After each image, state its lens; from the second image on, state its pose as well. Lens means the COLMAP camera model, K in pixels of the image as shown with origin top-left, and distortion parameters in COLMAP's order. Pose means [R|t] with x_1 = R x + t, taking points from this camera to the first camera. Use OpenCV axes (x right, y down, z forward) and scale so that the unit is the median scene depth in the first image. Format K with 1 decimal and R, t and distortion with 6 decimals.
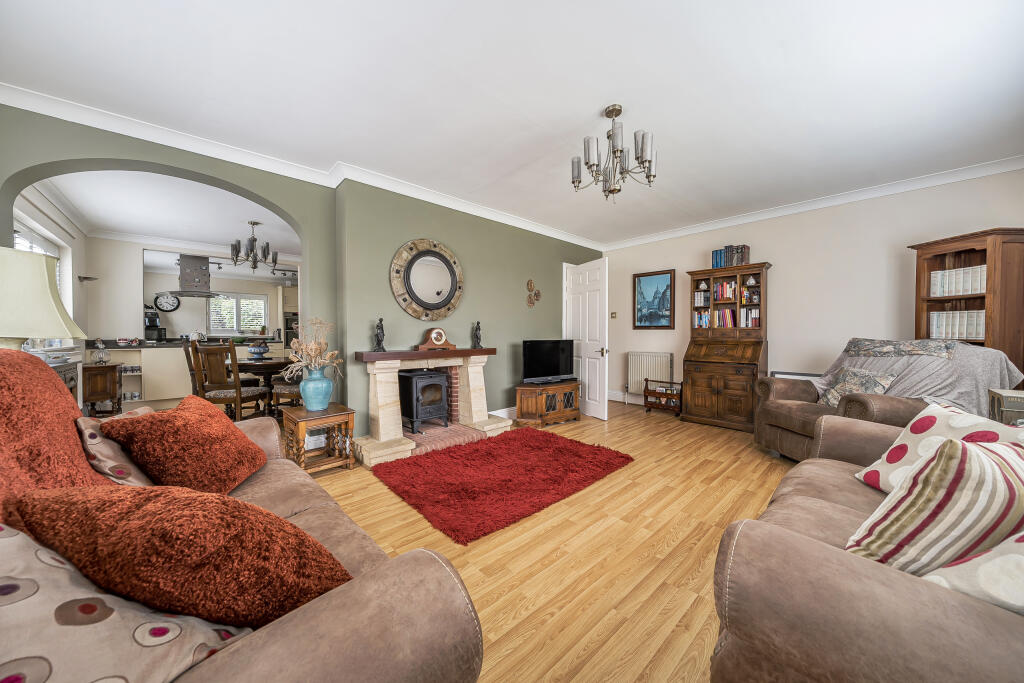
lens RADIAL K [[346.3, 0, 506.4], [0, 346.3, 339.5], [0, 0, 1]] dist [-0.003160, -0.000095]
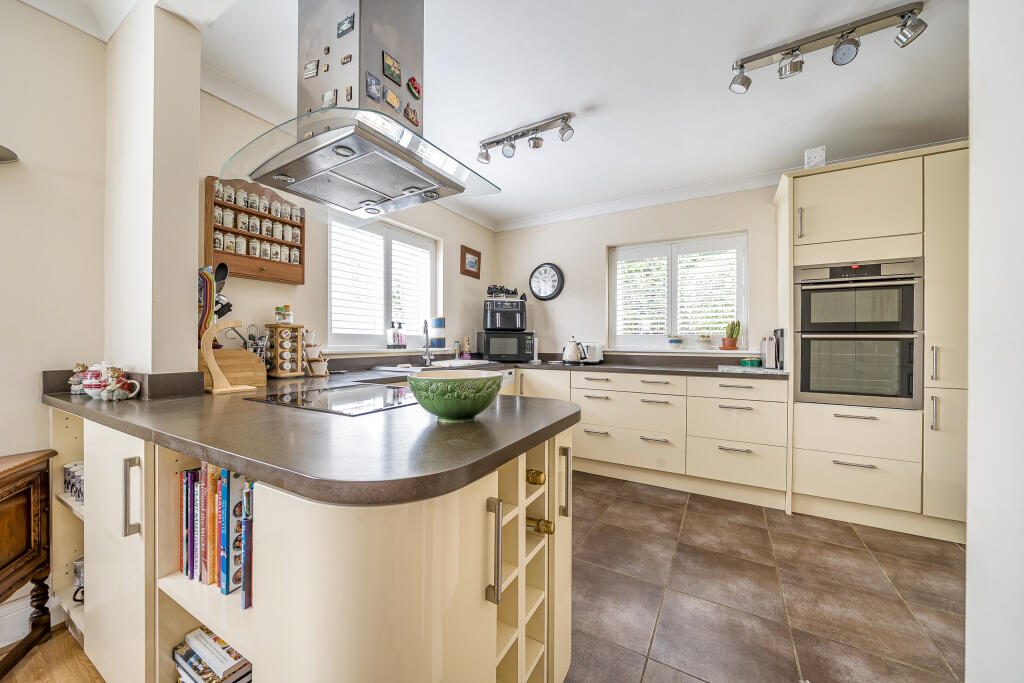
lens RADIAL K [[375.9, 0, 500.6], [0, 375.9, 342.8], [0, 0, 1]] dist [-0.002486, -0.000205]
pose [[0.298380, 0.006277, -0.954427, -0.458040], [-0.017498, 0.999846, 0.001105, -0.017496], [0.954287, 0.016370, 0.298444, 0.736012]]
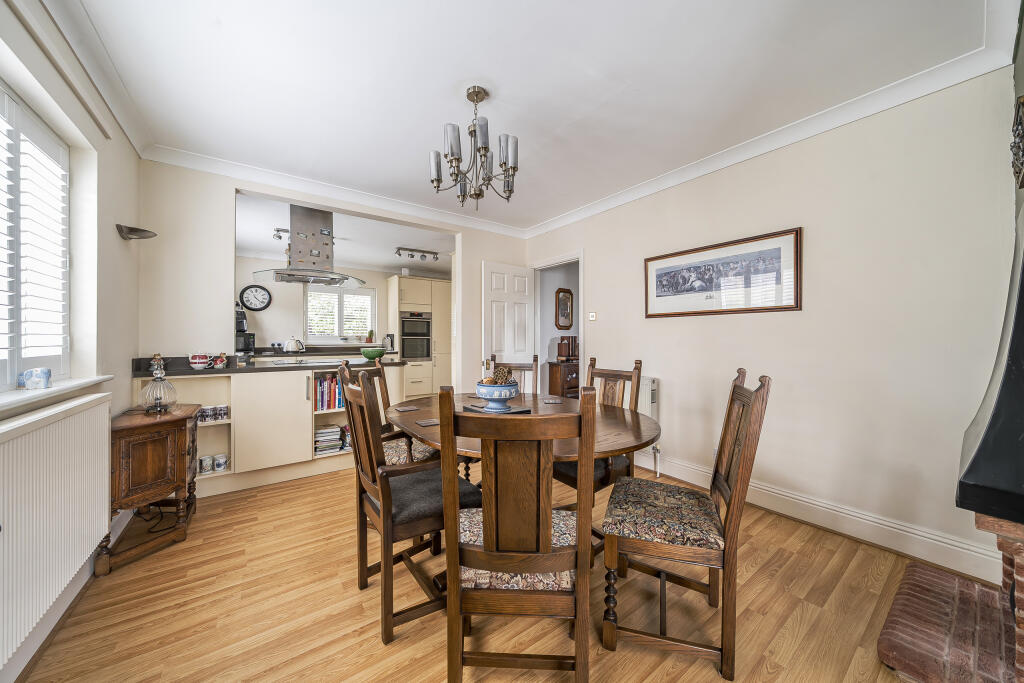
lens RADIAL K [[346.3, 0, 506.4], [0, 346.3, 339.5], [0, 0, 1]] dist [-0.003160, -0.000095]
pose [[0.993630, 0.002268, -0.112665, -0.361363], [-0.003788, 0.999905, -0.013279, -0.012506], [0.112624, 0.013621, 0.993544, 0.325042]]
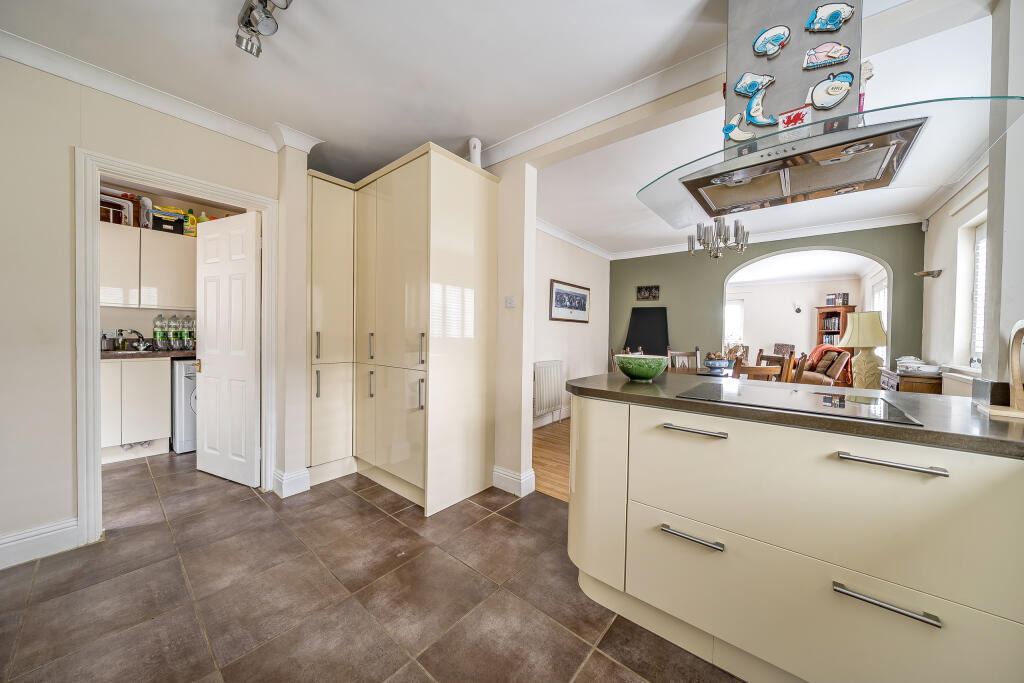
lens RADIAL K [[346.3, 0, 506.4], [0, 346.3, 339.5], [0, 0, 1]] dist [-0.003160, -0.000095]
pose [[-0.135357, -0.018052, 0.990632, -0.801234], [-0.002578, 0.999837, 0.017868, -0.020835], [-0.990794, -0.000135, -0.135381, 0.879205]]
